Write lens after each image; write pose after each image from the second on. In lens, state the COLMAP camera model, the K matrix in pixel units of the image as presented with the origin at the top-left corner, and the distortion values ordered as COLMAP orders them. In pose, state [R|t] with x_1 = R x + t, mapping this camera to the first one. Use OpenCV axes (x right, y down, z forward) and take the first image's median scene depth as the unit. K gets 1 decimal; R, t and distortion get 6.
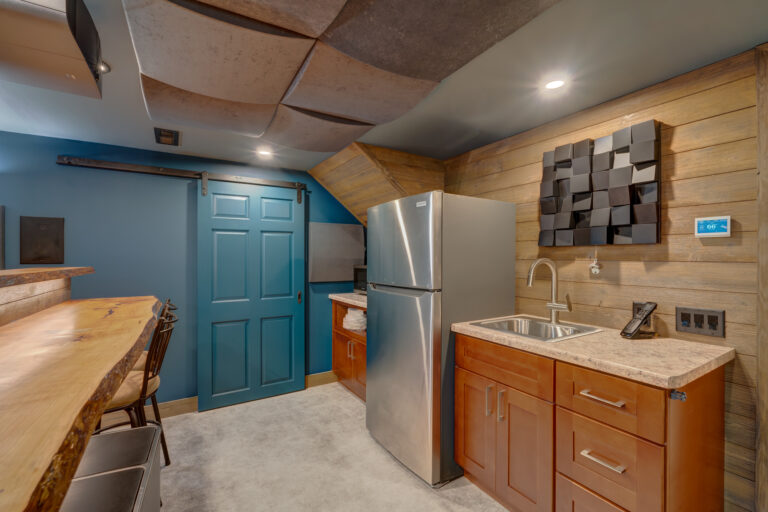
lens RADIAL K [[333.3, 0, 379.5], [0, 333.3, 257.1], [0, 0, 1]] dist [-0.007932, 0.000355]
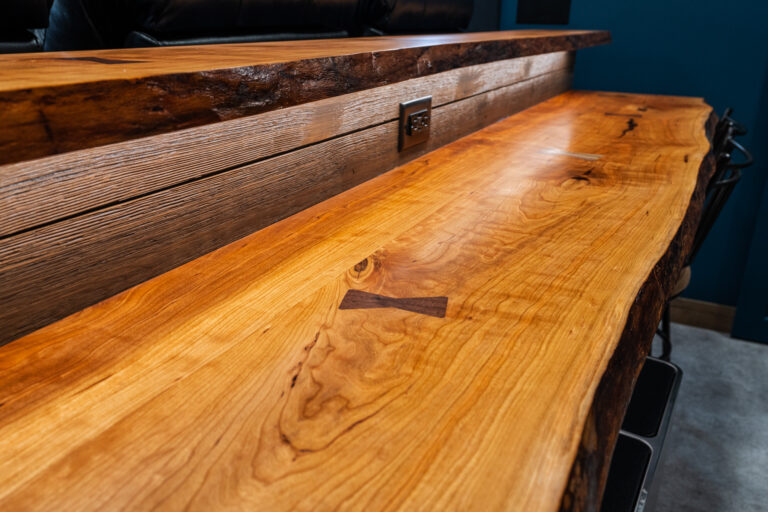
lens RADIAL K [[639.5, 0, 384.0], [0, 639.5, 256.0], [0, 0, 1]] dist [0.003745, 0.005022]
pose [[0.524948, 0.310176, -0.792603, -0.162772], [-0.015847, 0.934633, 0.355262, 0.009222], [0.850987, -0.173933, 0.495549, 0.145618]]
